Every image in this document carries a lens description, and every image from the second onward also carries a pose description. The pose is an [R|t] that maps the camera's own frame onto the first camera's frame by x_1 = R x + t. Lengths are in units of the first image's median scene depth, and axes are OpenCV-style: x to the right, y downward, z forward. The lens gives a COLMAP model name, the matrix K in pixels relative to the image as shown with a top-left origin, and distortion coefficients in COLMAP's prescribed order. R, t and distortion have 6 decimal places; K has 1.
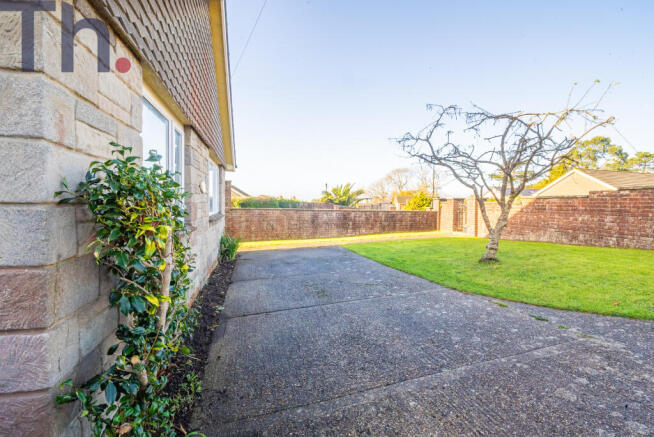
lens RADIAL K [[306.6, 0, 326.6], [0, 306.6, 213.2], [0, 0, 1]] dist [-0.006798, 0.000890]
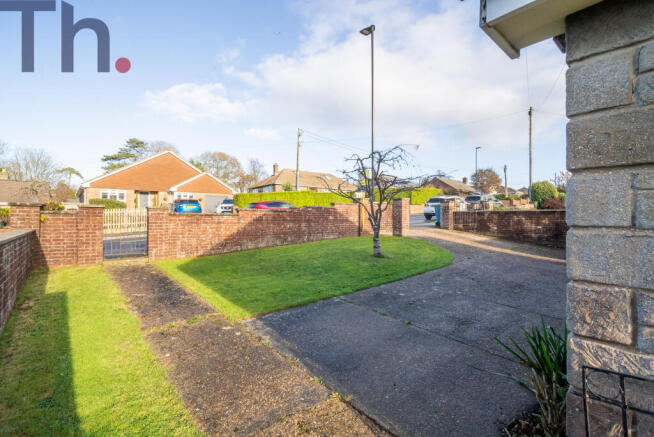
lens RADIAL K [[306.6, 0, 327.5], [0, 306.6, 217.2], [0, 0, 1]] dist [-0.006798, 0.000890]
pose [[-0.456824, -0.007705, 0.889524, -0.545130], [0.021283, 0.999582, 0.019588, -0.048793], [-0.889302, 0.027880, -0.456469, 1.523707]]
